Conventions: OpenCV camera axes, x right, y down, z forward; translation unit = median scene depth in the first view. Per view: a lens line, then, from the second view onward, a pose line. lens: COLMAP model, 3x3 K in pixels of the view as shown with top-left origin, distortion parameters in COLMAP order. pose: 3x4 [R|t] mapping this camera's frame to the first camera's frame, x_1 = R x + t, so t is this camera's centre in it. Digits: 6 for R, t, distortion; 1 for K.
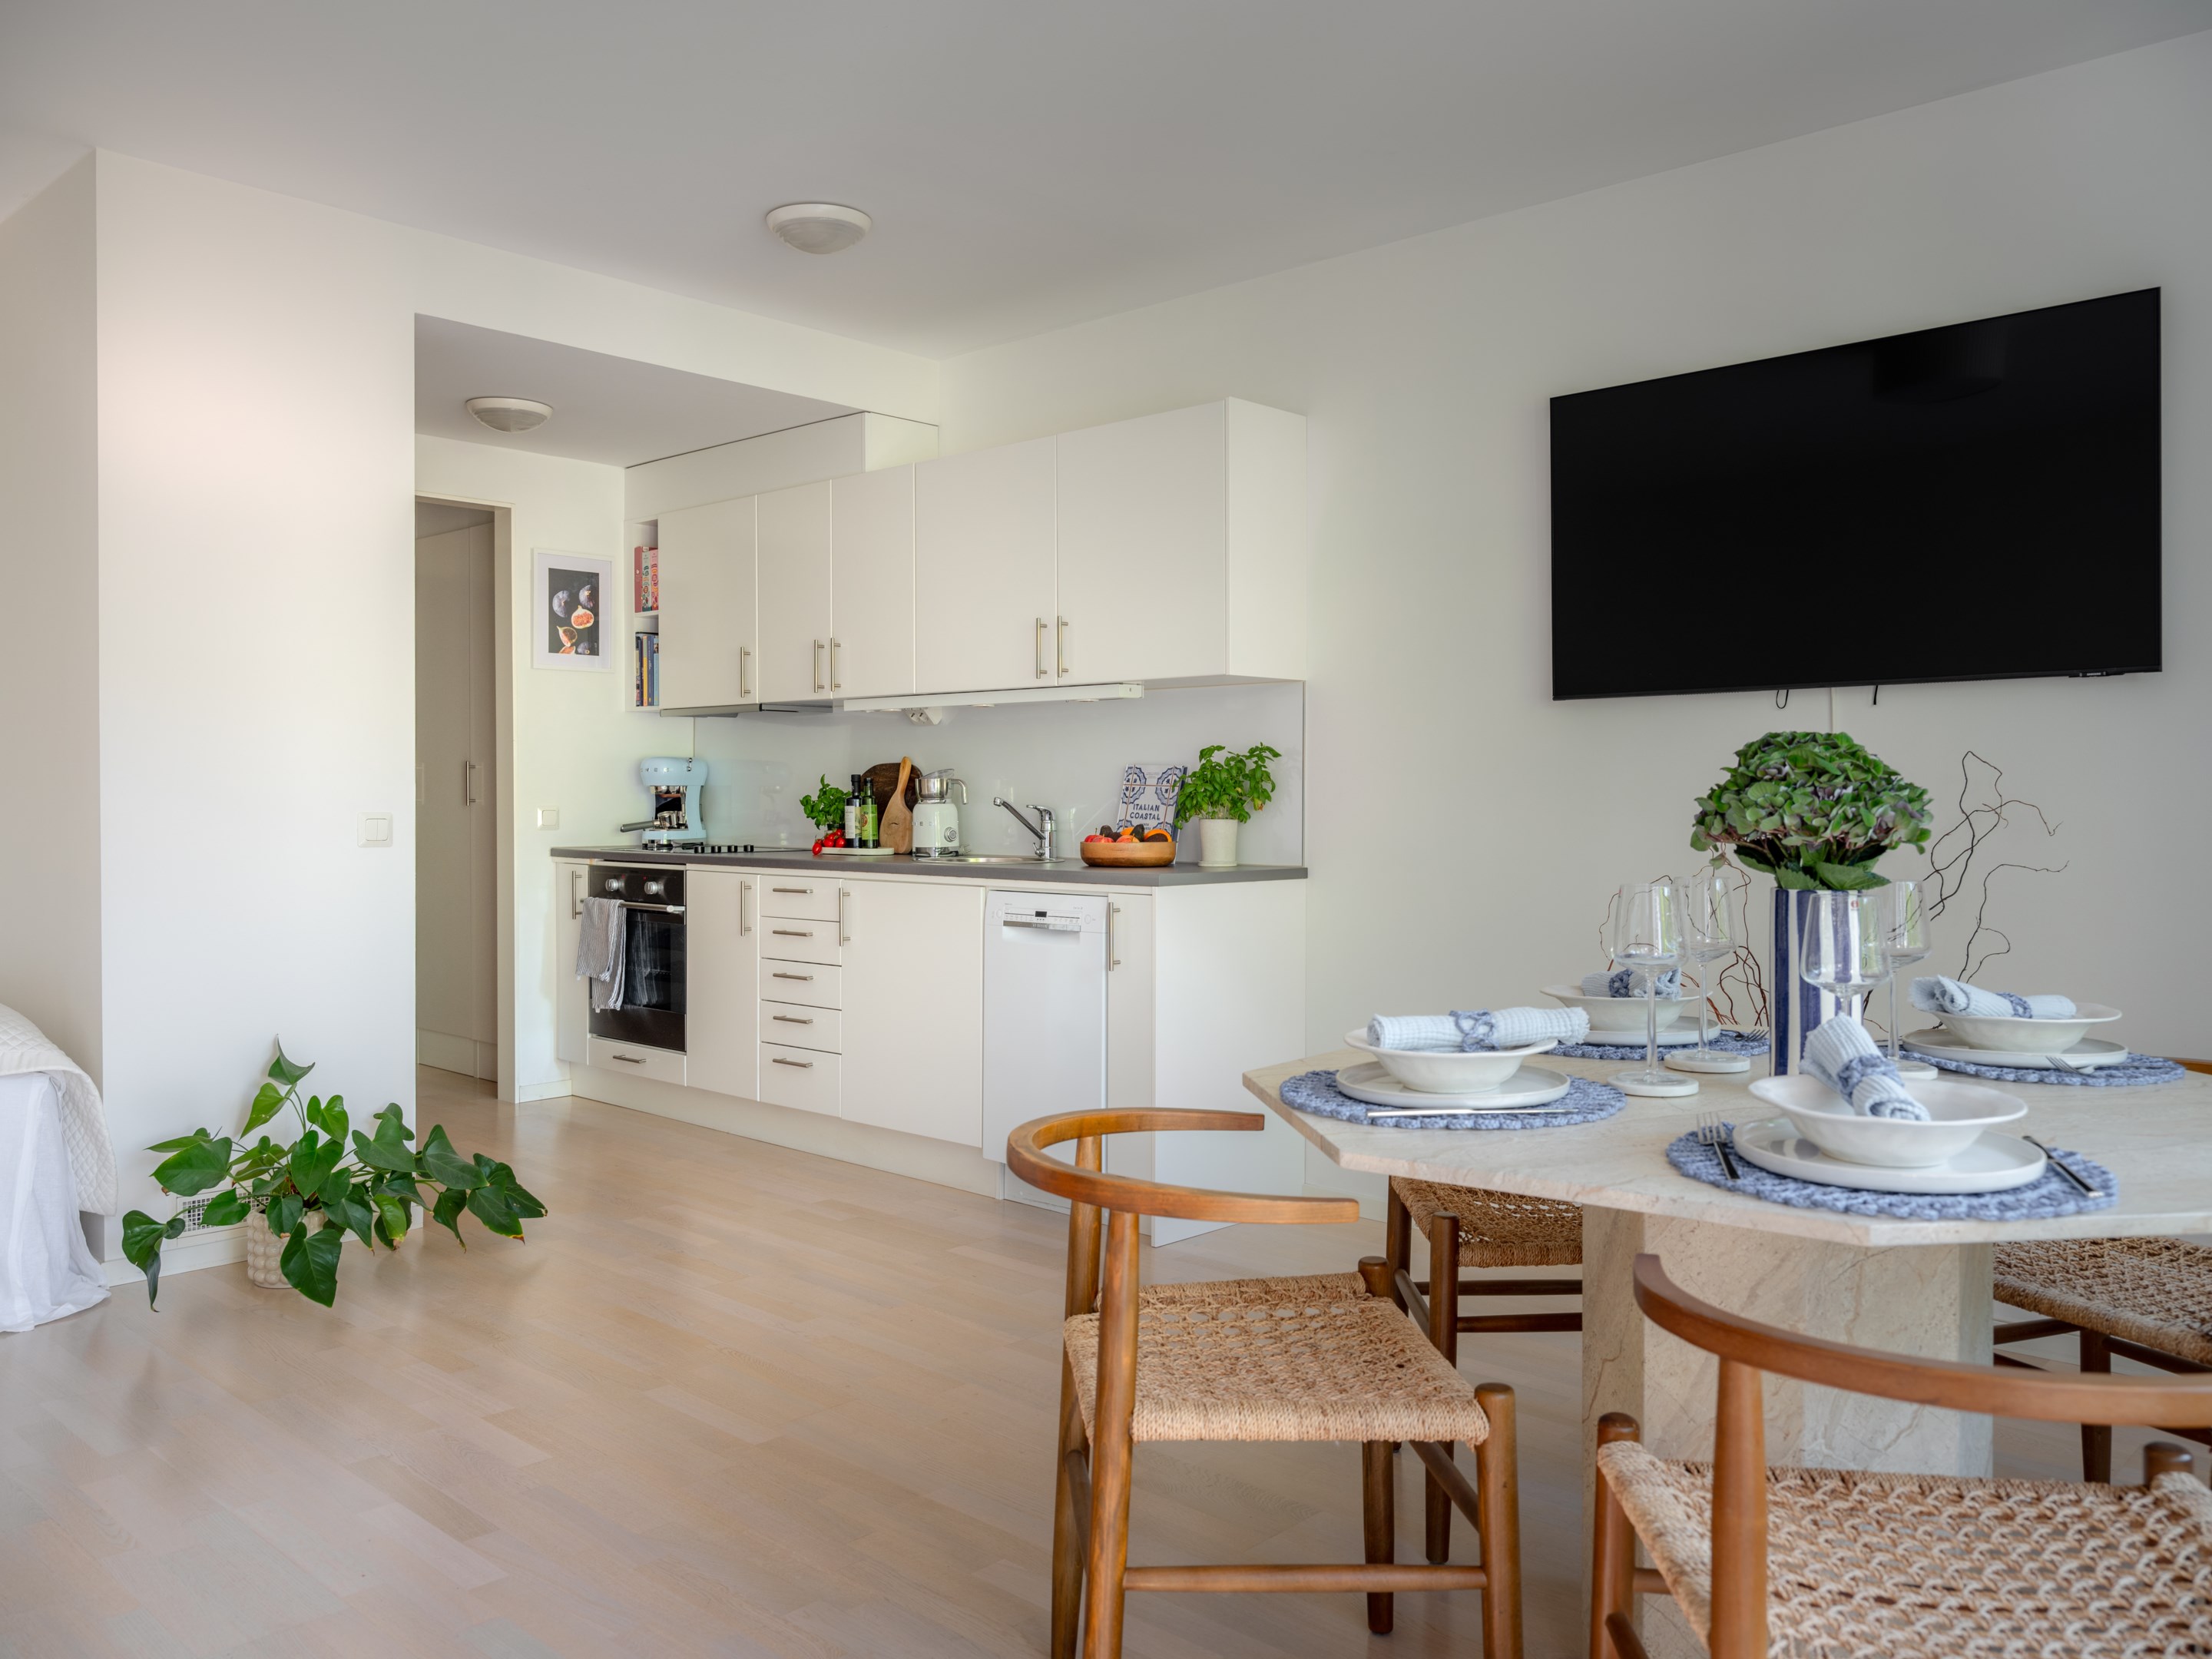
lens RADIAL K [[1752.0, 0, 1106.0], [0, 1752.0, 829.5], [0, 0, 1]] dist [-0.005437, -0.005827]
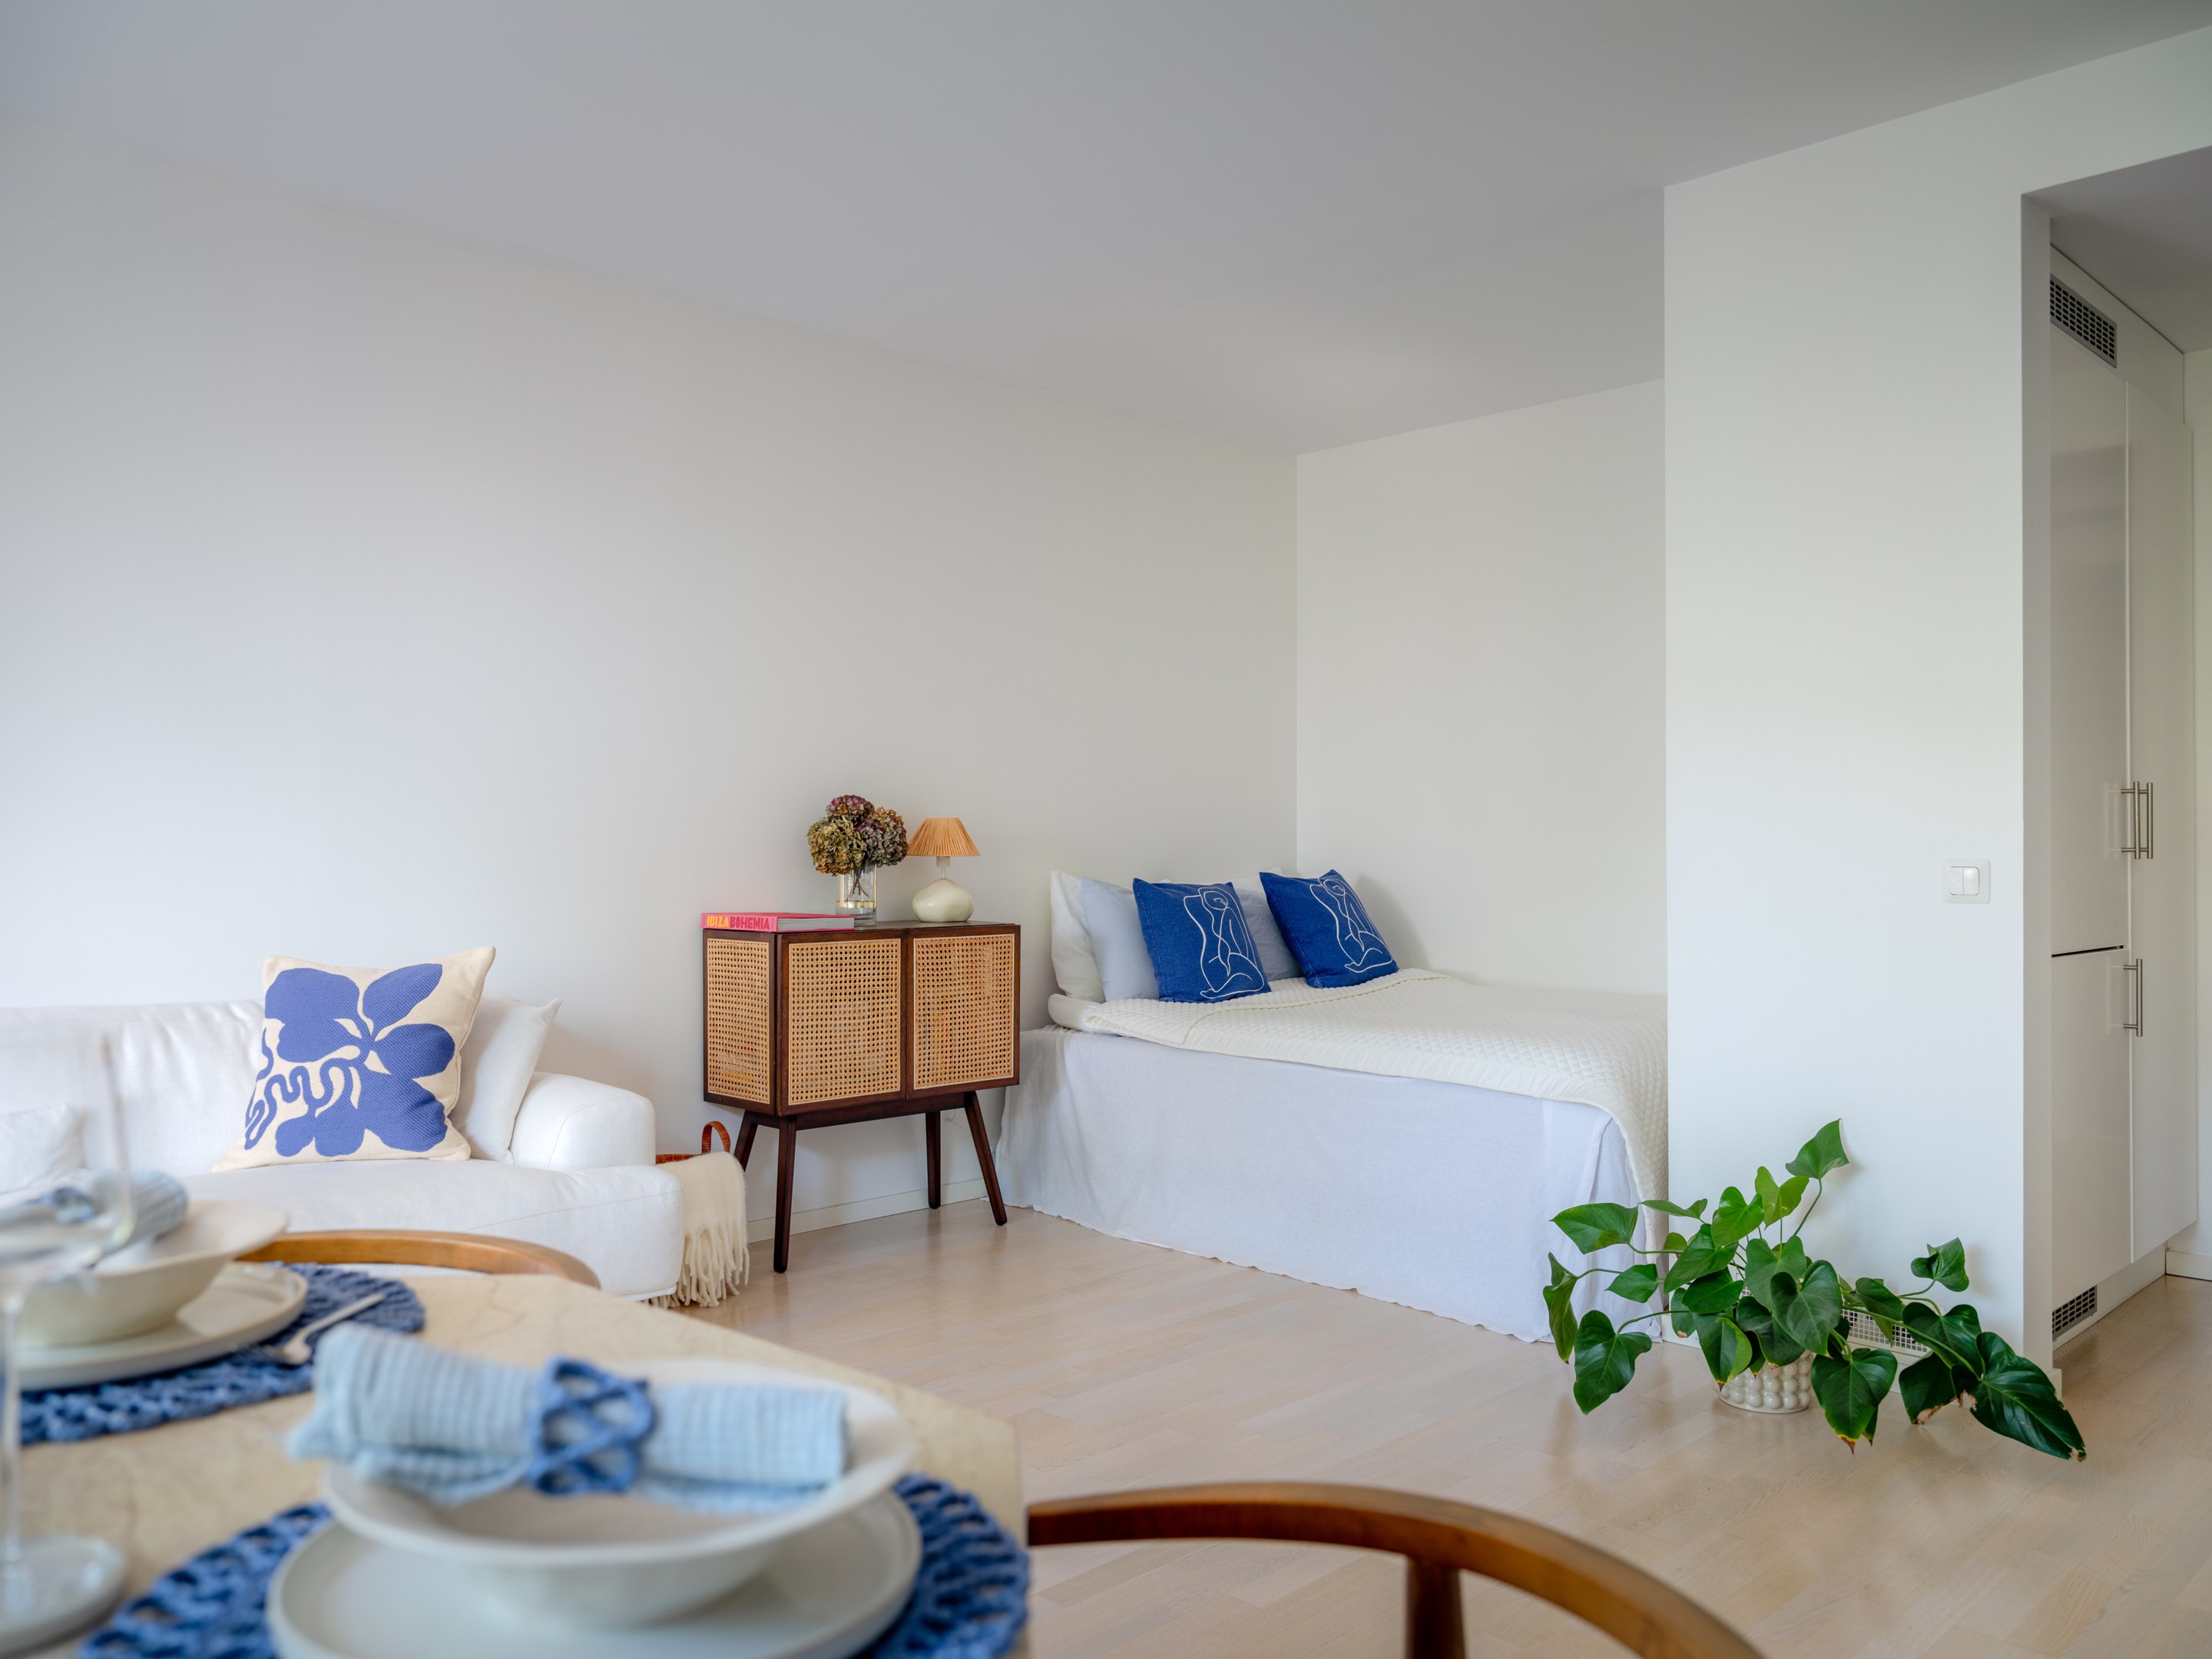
lens RADIAL K [[1644.5, 0, 942.9], [0, 1644.5, 832.4], [0, 0, 1]] dist [0.000823, -0.000456]
pose [[-0.093083, -0.011028, -0.995597, 0.278638], [-0.021266, 0.999733, -0.009086, -0.003958], [0.995431, 0.020326, -0.093292, 0.488834]]
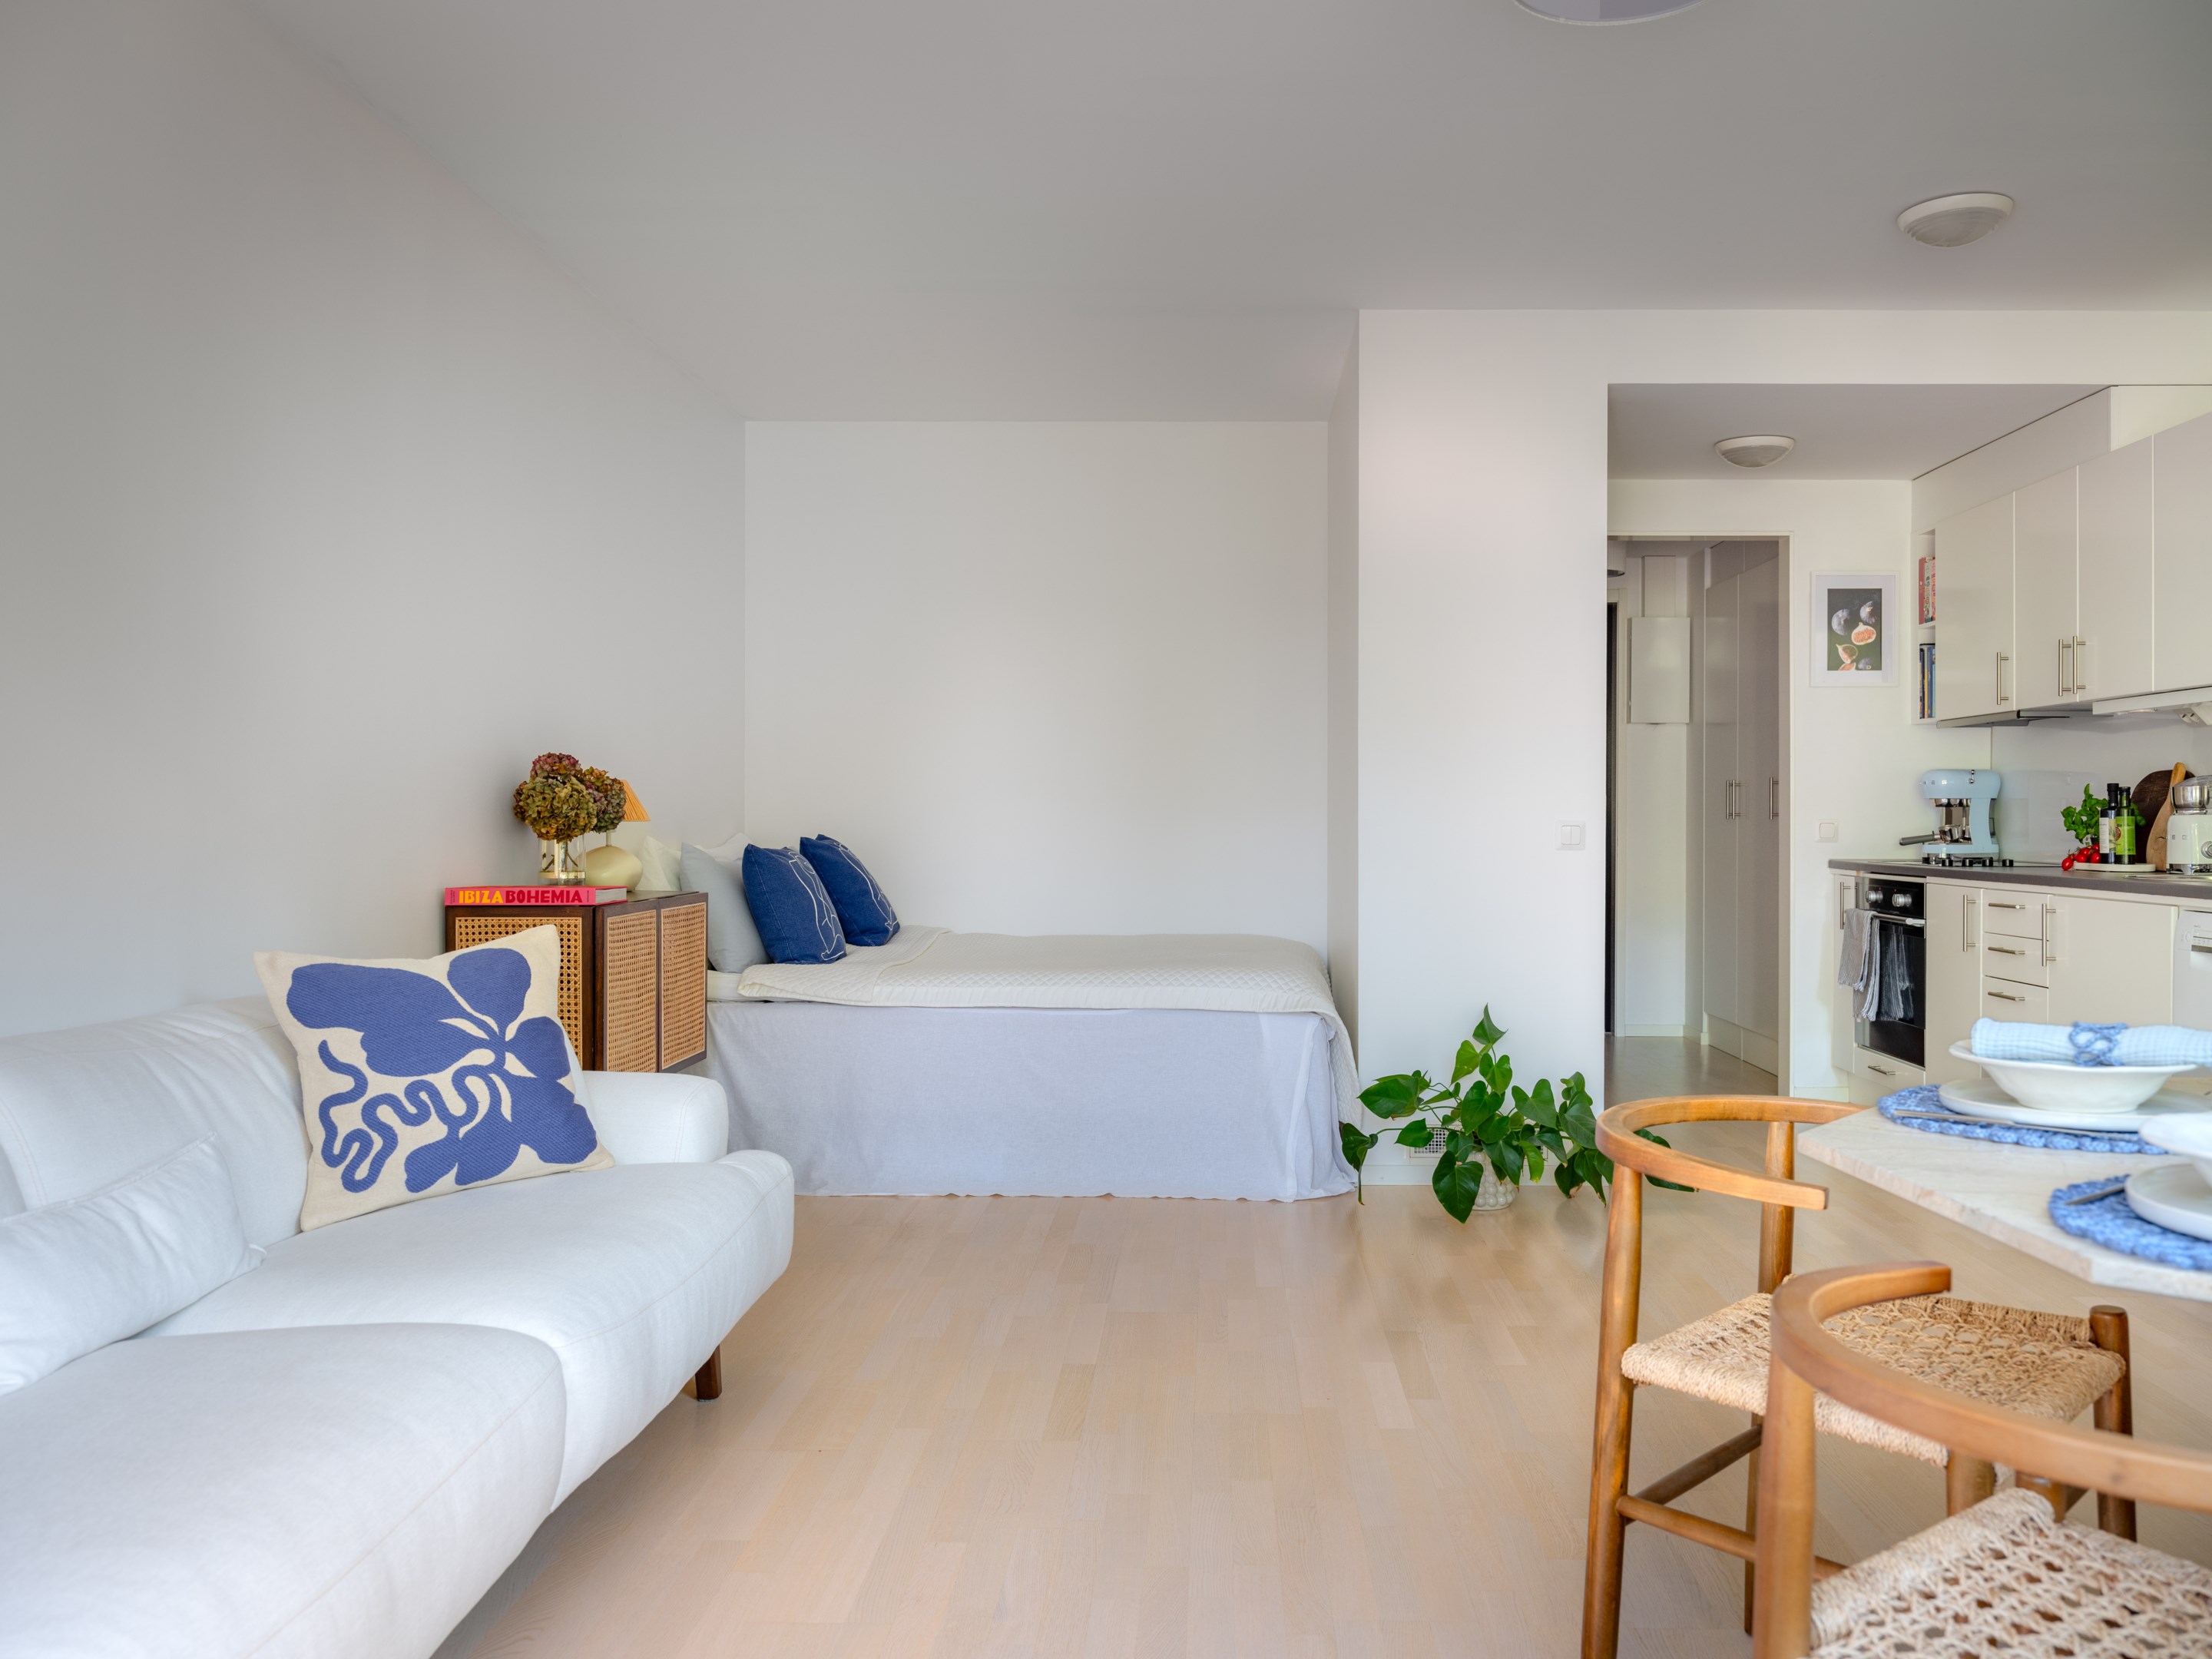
lens RADIAL K [[1752.0, 0, 1106.0], [0, 1752.0, 829.5], [0, 0, 1]] dist [-0.005437, -0.005827]
pose [[0.633813, 0.004297, -0.773474, 0.227869], [-0.016011, 0.999843, -0.007564, 0.007928], [0.773320, 0.017178, 0.633783, 0.019269]]
